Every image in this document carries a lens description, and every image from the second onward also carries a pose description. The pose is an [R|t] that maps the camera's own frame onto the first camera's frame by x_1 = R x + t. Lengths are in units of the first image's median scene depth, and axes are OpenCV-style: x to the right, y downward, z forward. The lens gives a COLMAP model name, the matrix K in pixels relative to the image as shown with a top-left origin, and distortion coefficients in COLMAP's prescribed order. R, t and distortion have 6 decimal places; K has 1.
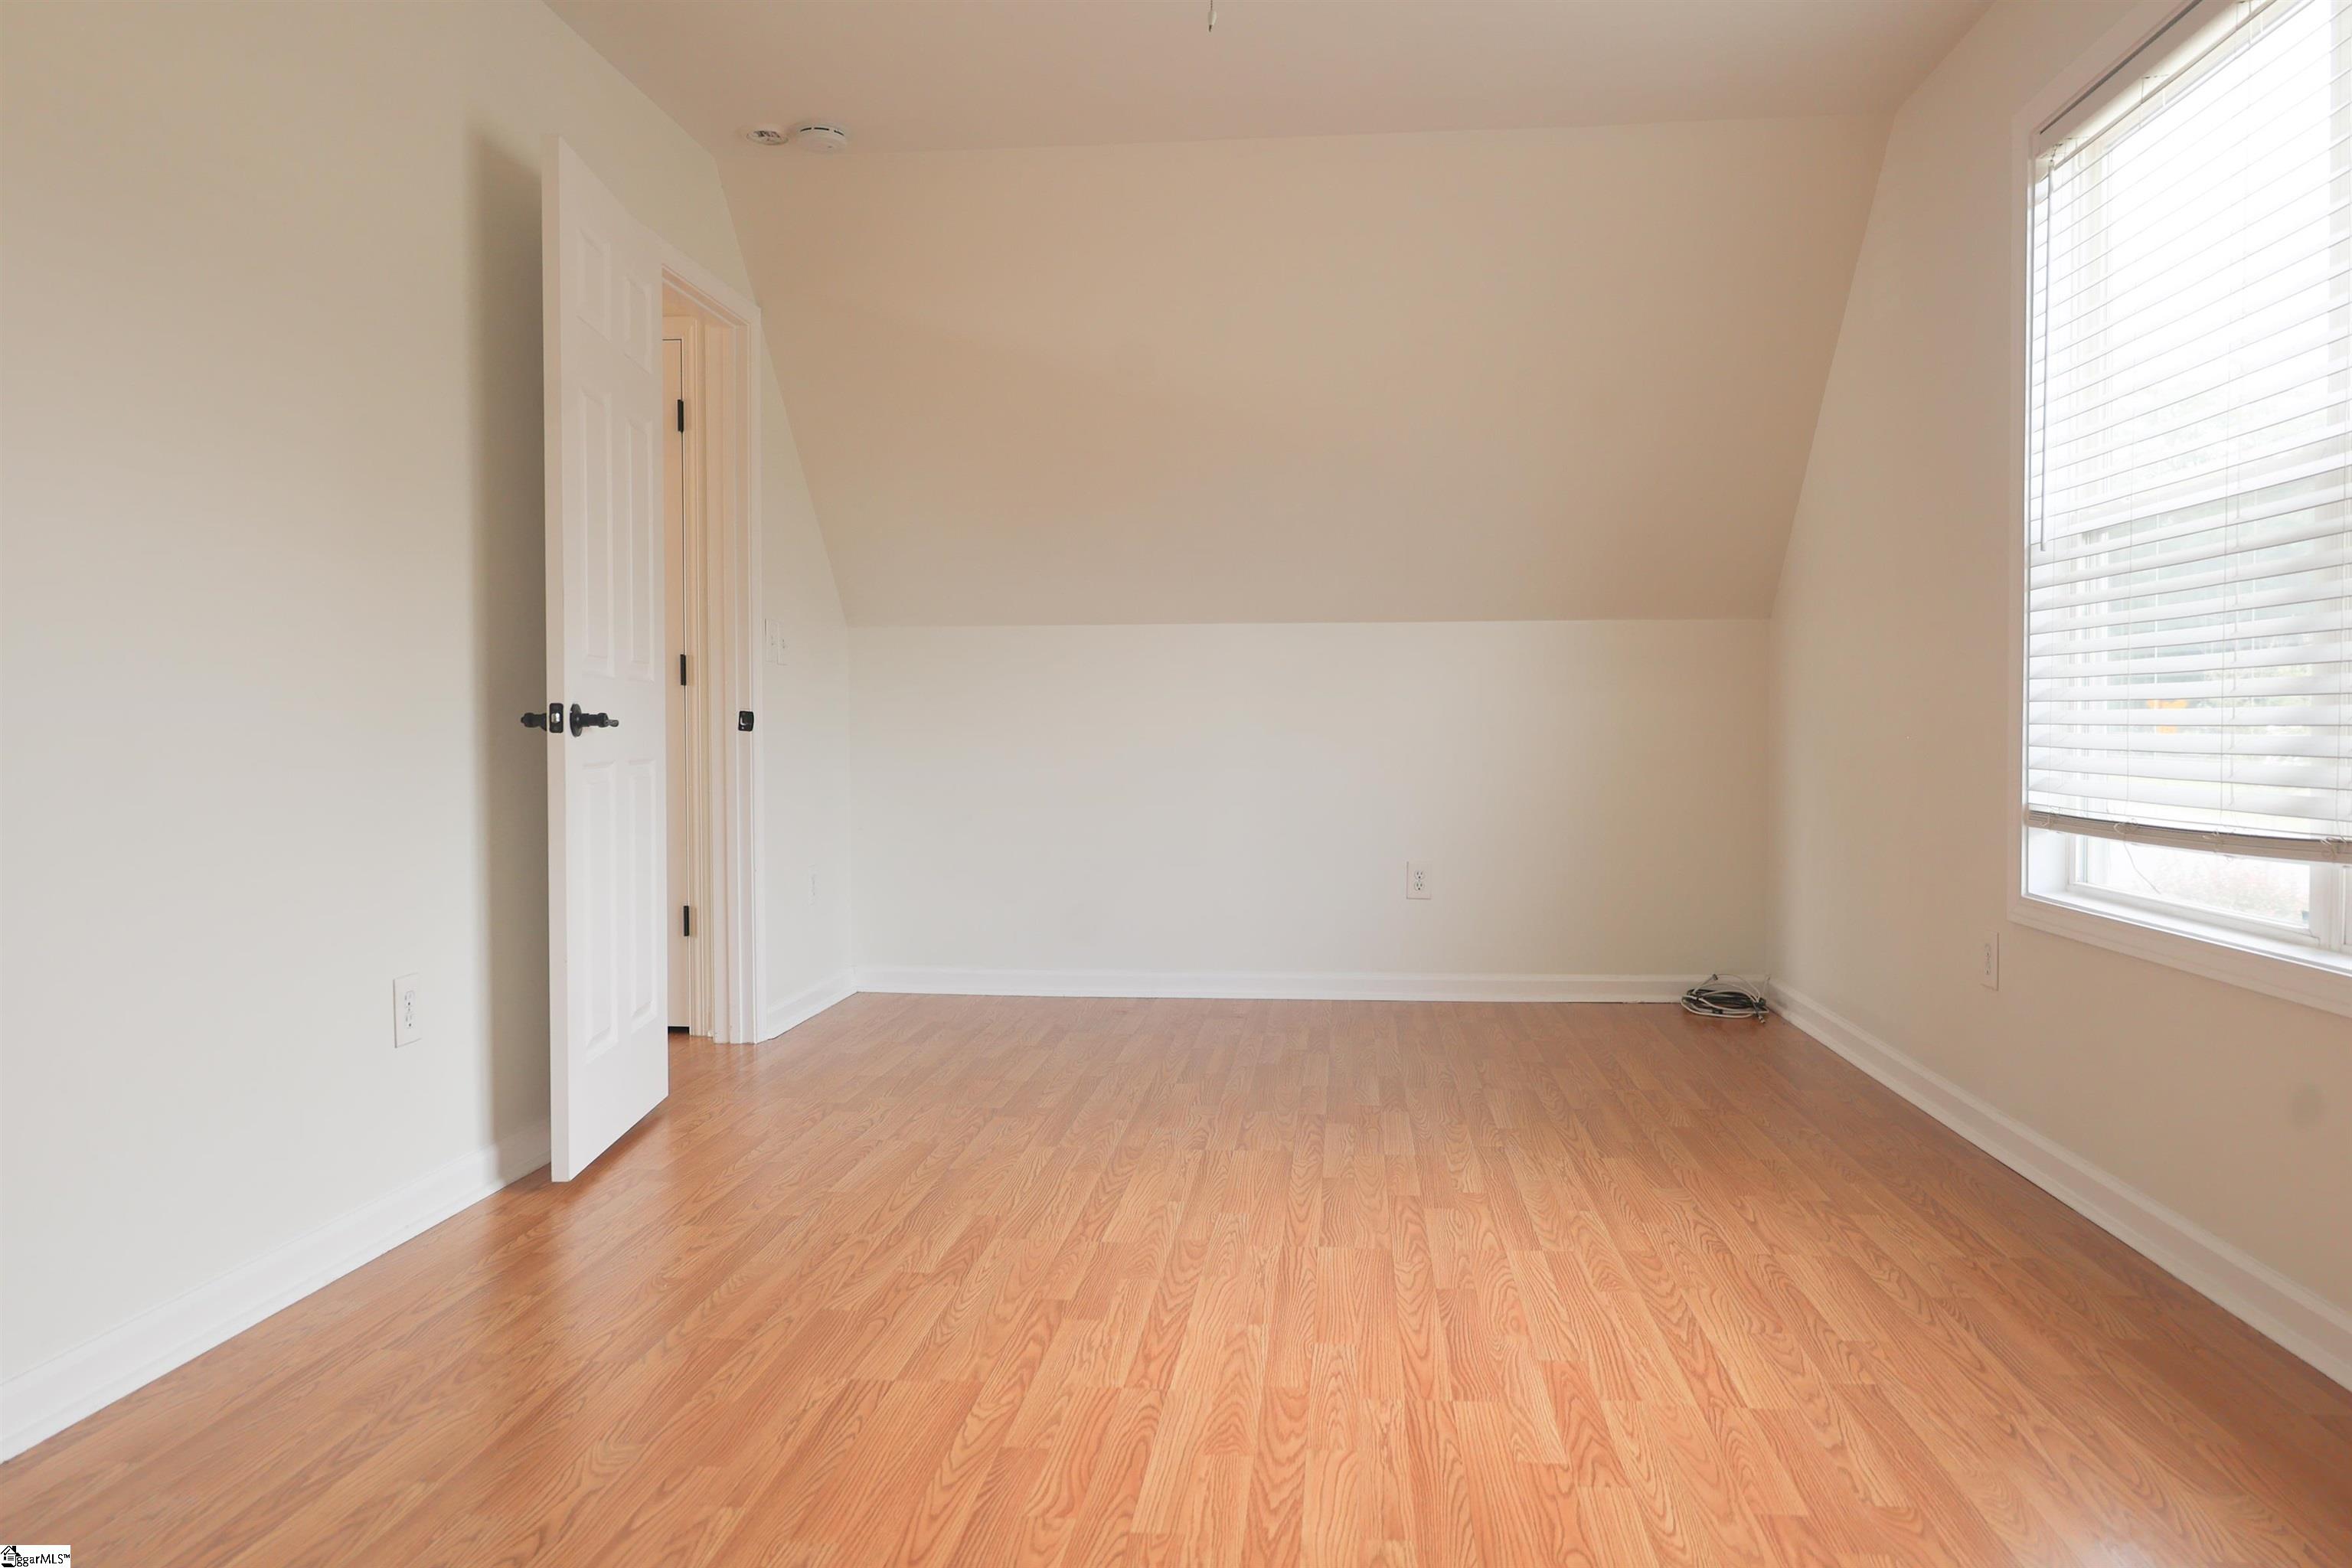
lens RADIAL K [[1623.6, 0, 1193.5], [0, 1623.6, 783.4], [0, 0, 1]] dist [0.000562, -0.001280]
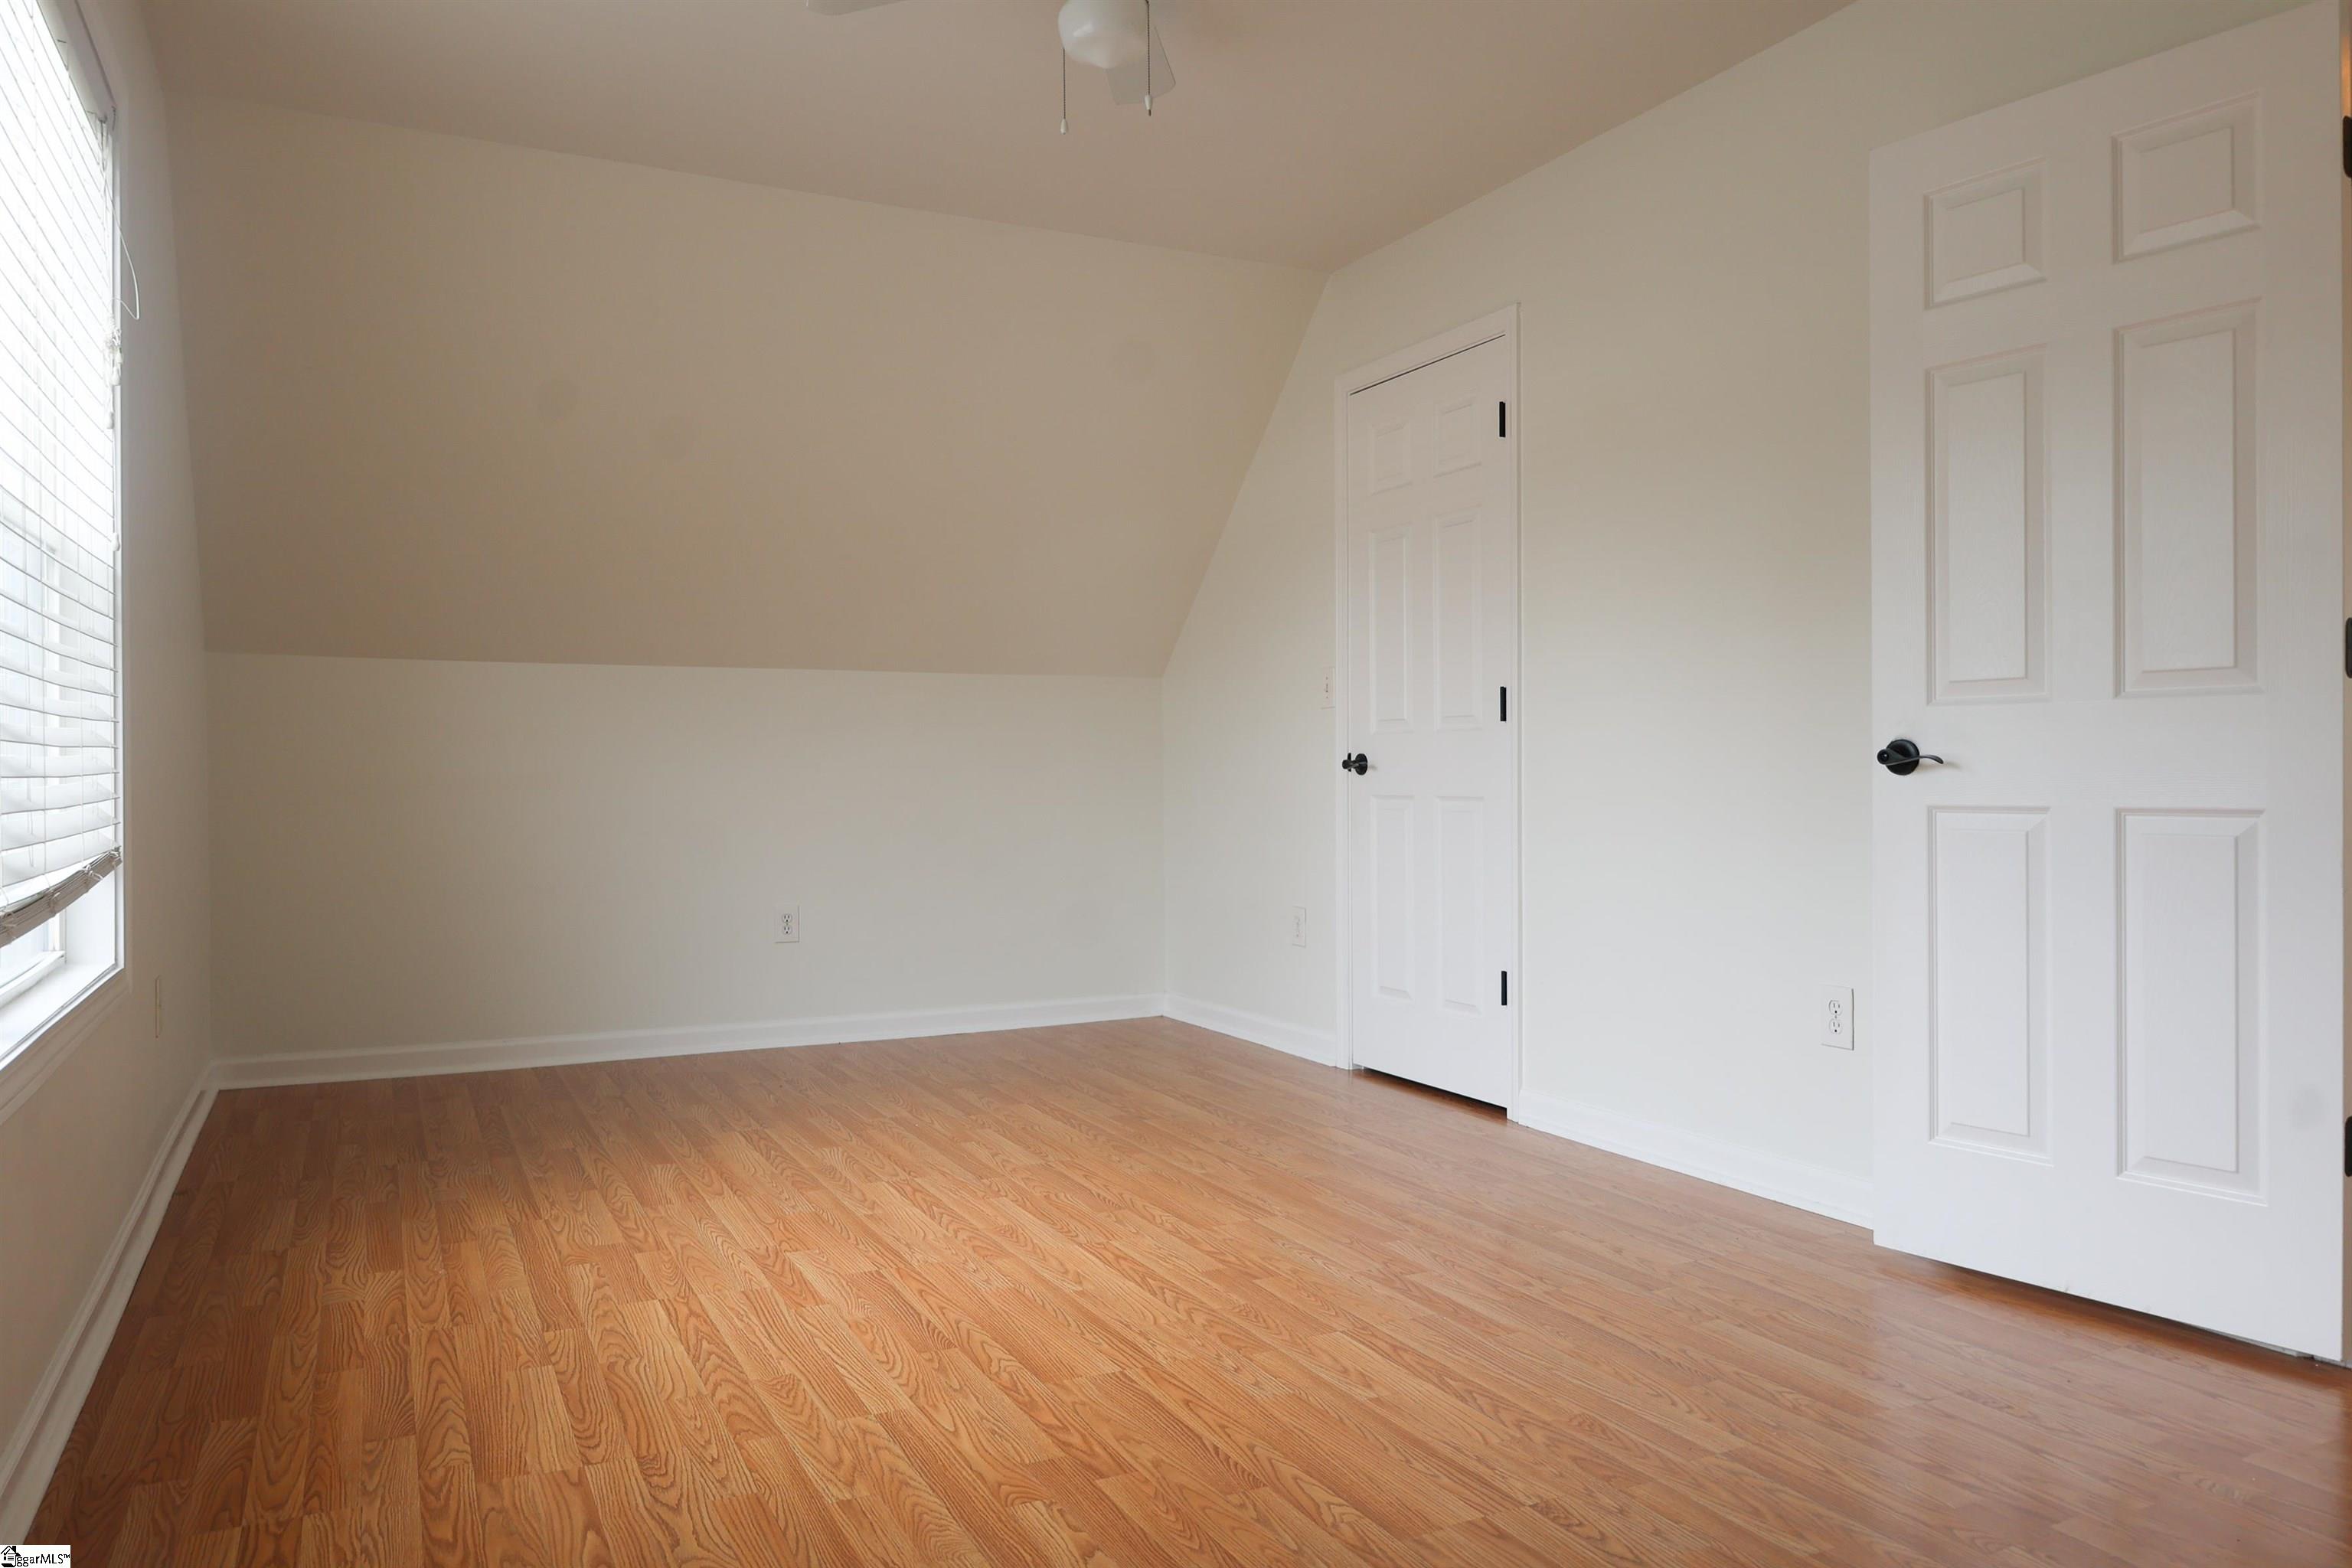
lens RADIAL K [[1623.6, 0, 1189.7], [0, 1623.6, 783.1], [0, 0, 1]] dist [0.000562, -0.001280]
pose [[-0.844765, 0.011303, -0.535017, 0.579814], [-0.011058, 0.999195, 0.038570, -0.070777], [0.535023, 0.038499, -0.843960, 1.988748]]
